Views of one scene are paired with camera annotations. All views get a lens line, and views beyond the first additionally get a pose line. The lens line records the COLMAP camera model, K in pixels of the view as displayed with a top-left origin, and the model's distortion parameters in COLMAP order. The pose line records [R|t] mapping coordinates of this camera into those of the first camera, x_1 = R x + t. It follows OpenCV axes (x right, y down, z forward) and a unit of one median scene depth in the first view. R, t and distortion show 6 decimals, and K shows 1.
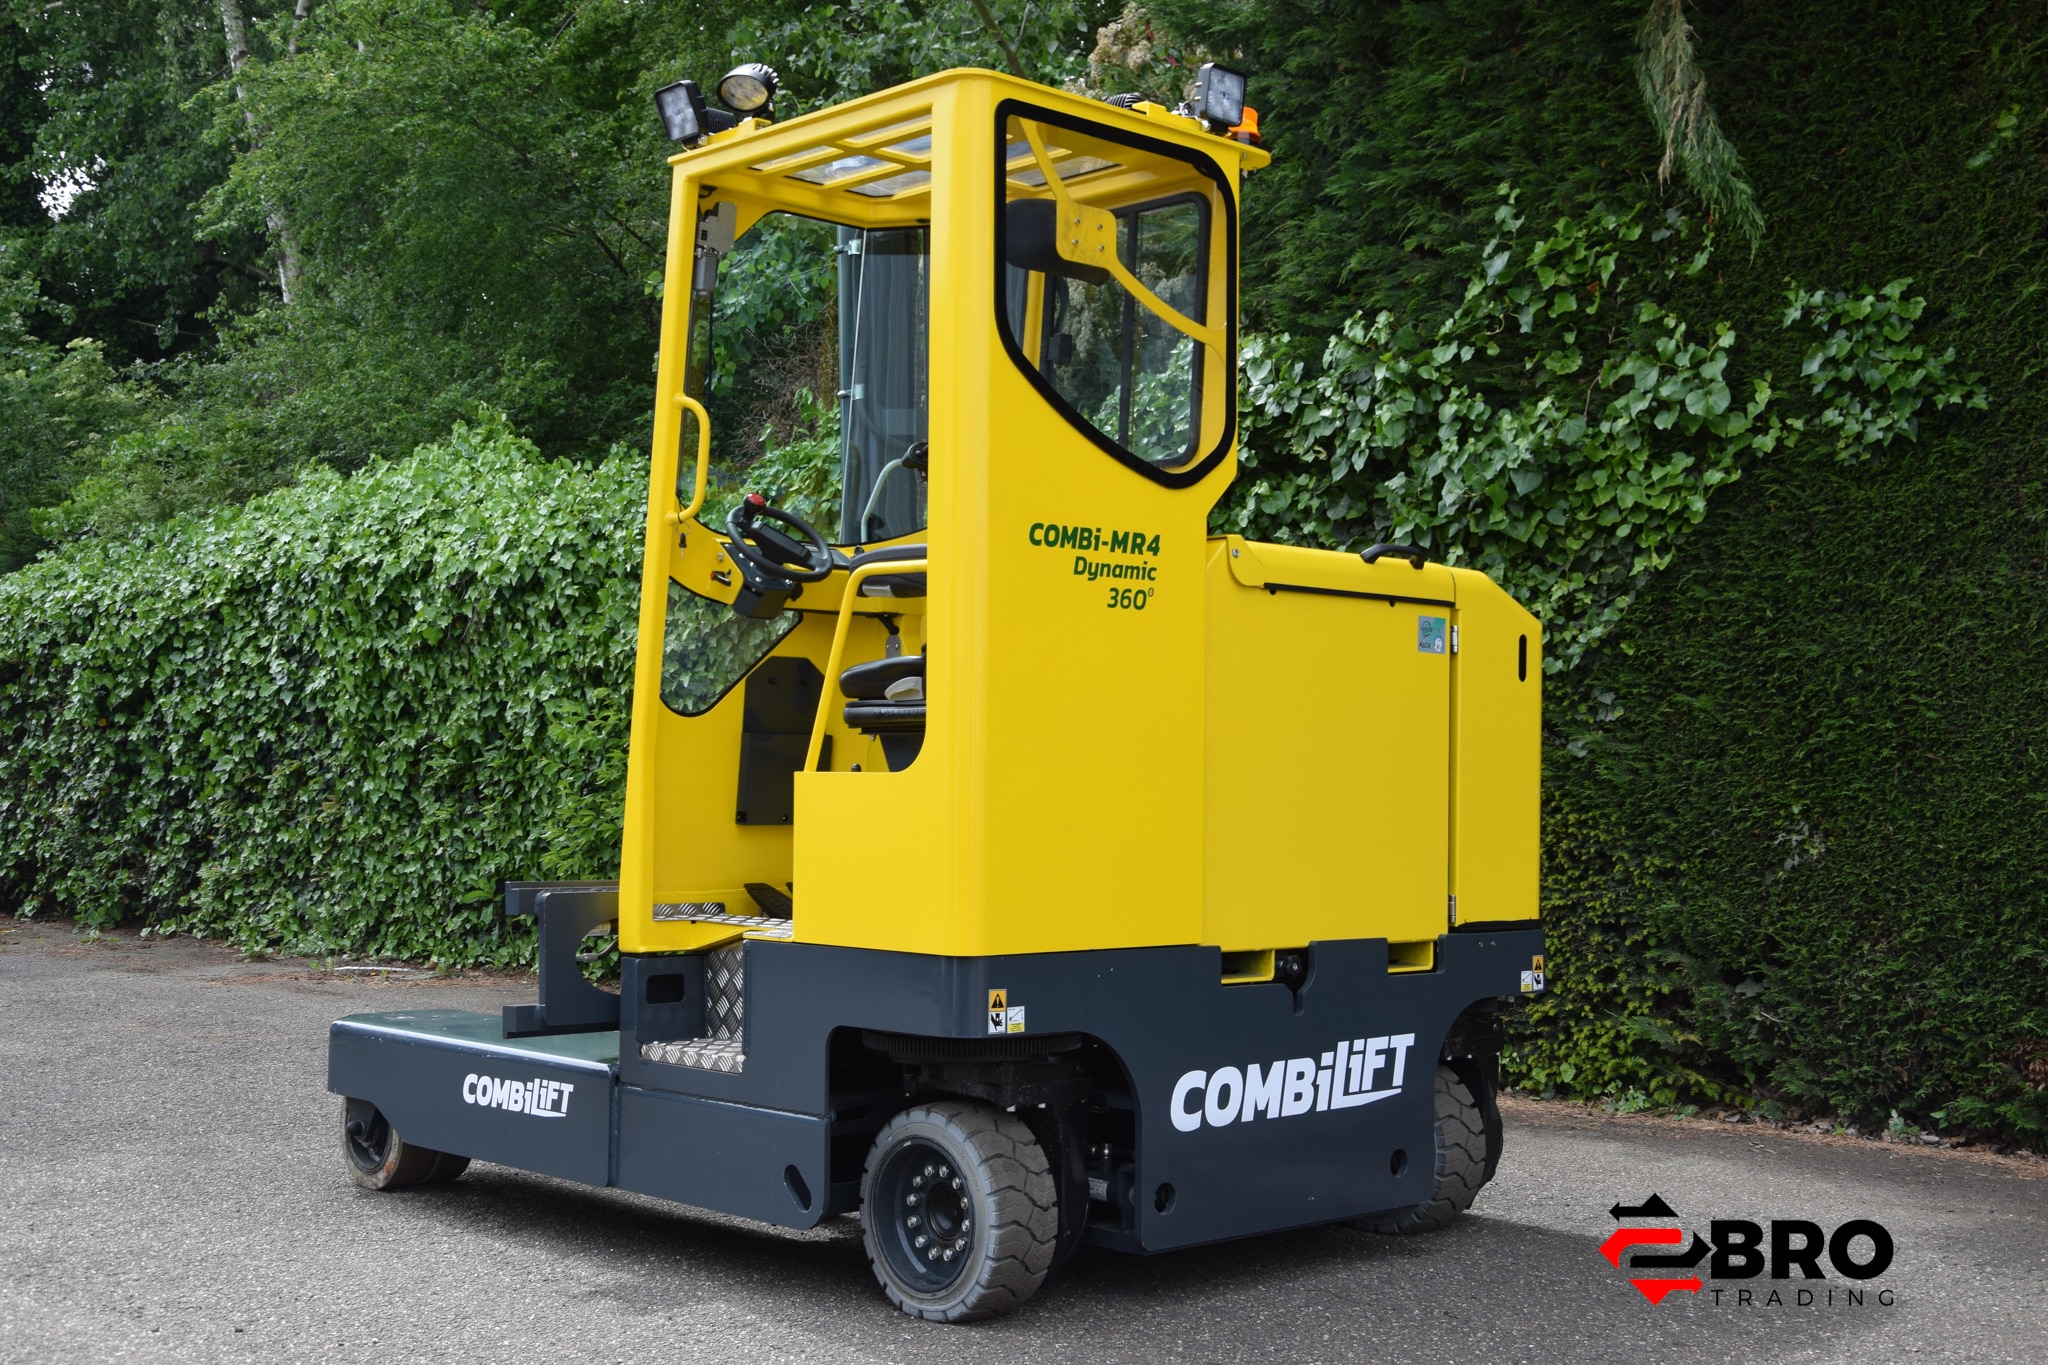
lens RADIAL K [[2335.4, 0, 1032.7], [0, 2335.4, 686.9], [0, 0, 1]] dist [0.079955, 0.000000]
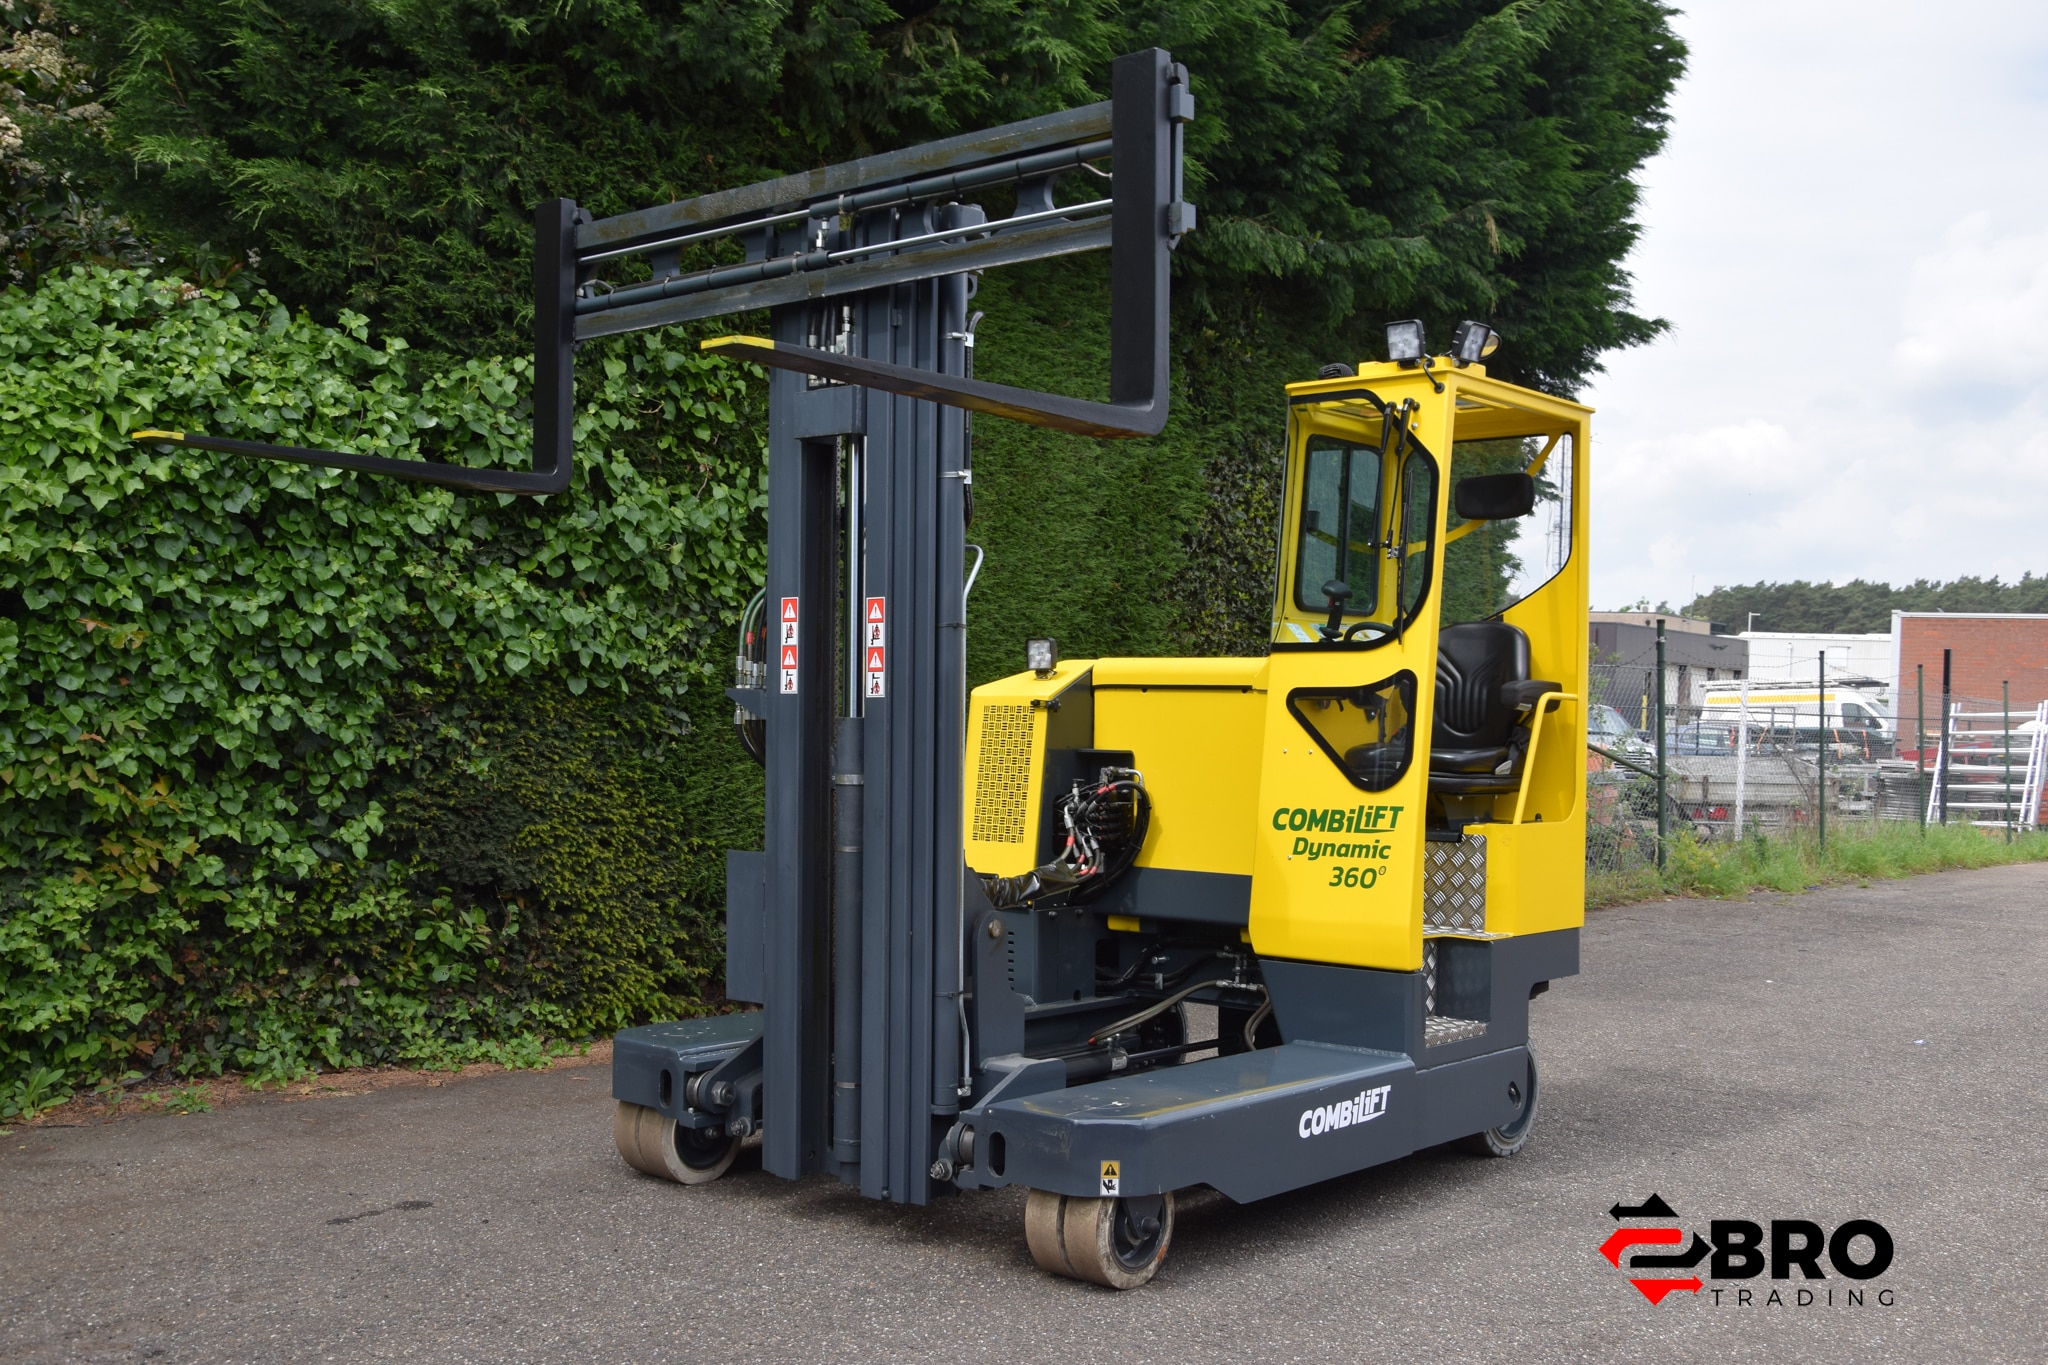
lens RADIAL K [[2008.4, 0, 995.7], [0, 2008.4, 694.4], [0, 0, 1]] dist [-0.000509, 0.000000]
pose [[-0.079076, -0.000185, 0.996869, -0.807835], [-0.061592, 0.998090, -0.004701, -0.011793], [-0.994964, -0.061771, -0.078937, 0.853951]]
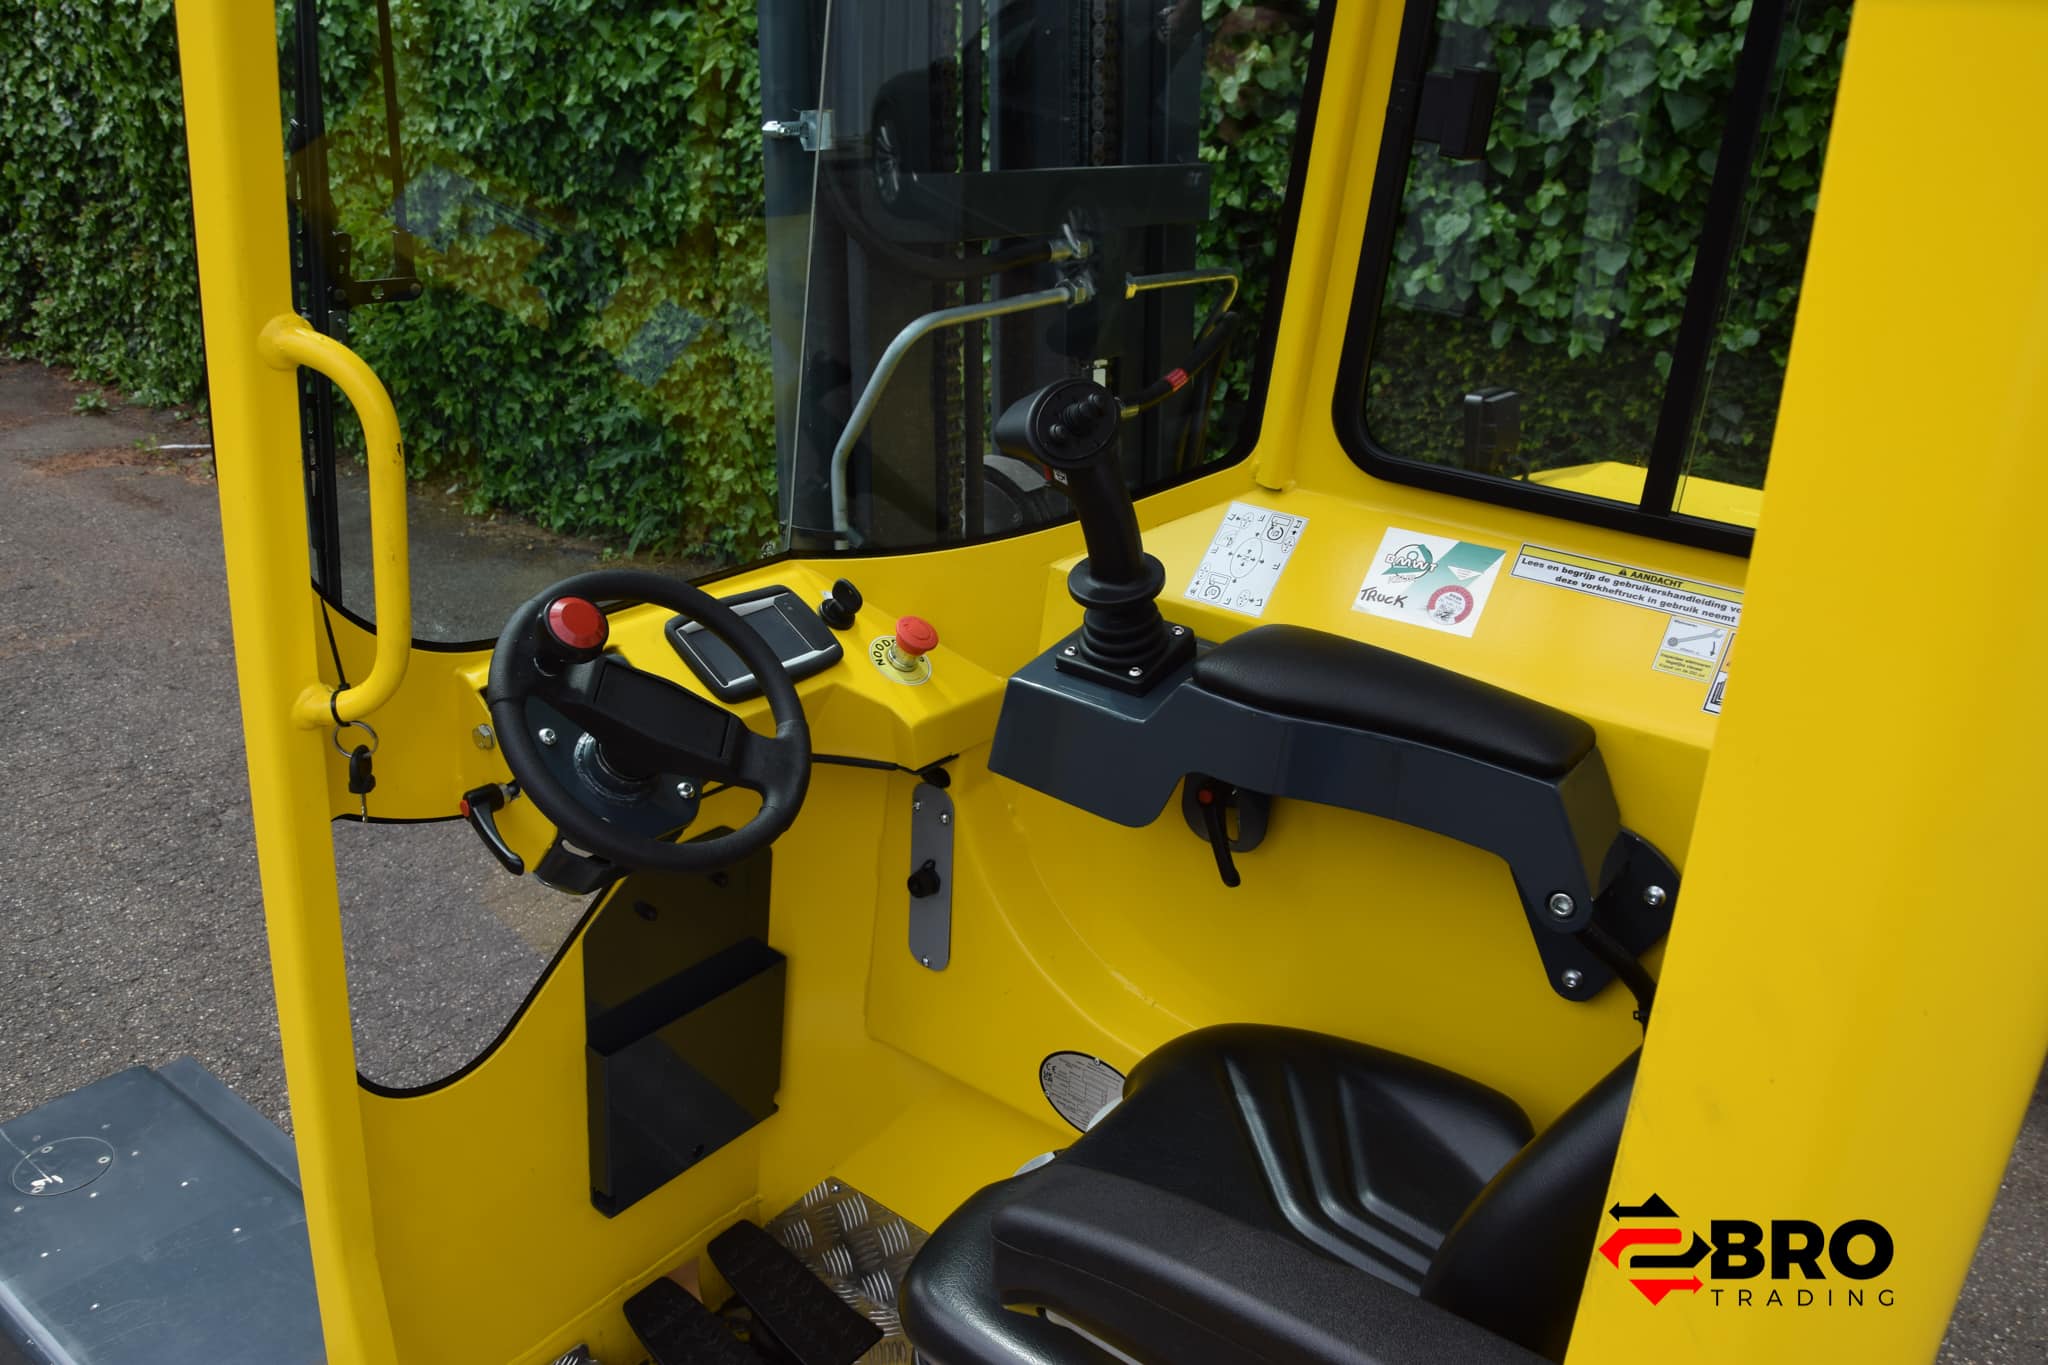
lens RADIAL K [[1578.4, 0, 1026.3], [0, 1578.4, 687.3], [0, 0, 1]] dist [-0.160111, 0.114397]
pose [[0.987260, -0.033069, 0.155638, -0.058631], [-0.035030, 0.908988, 0.415348, -0.105048], [-0.155208, -0.415508, 0.896250, 0.513422]]
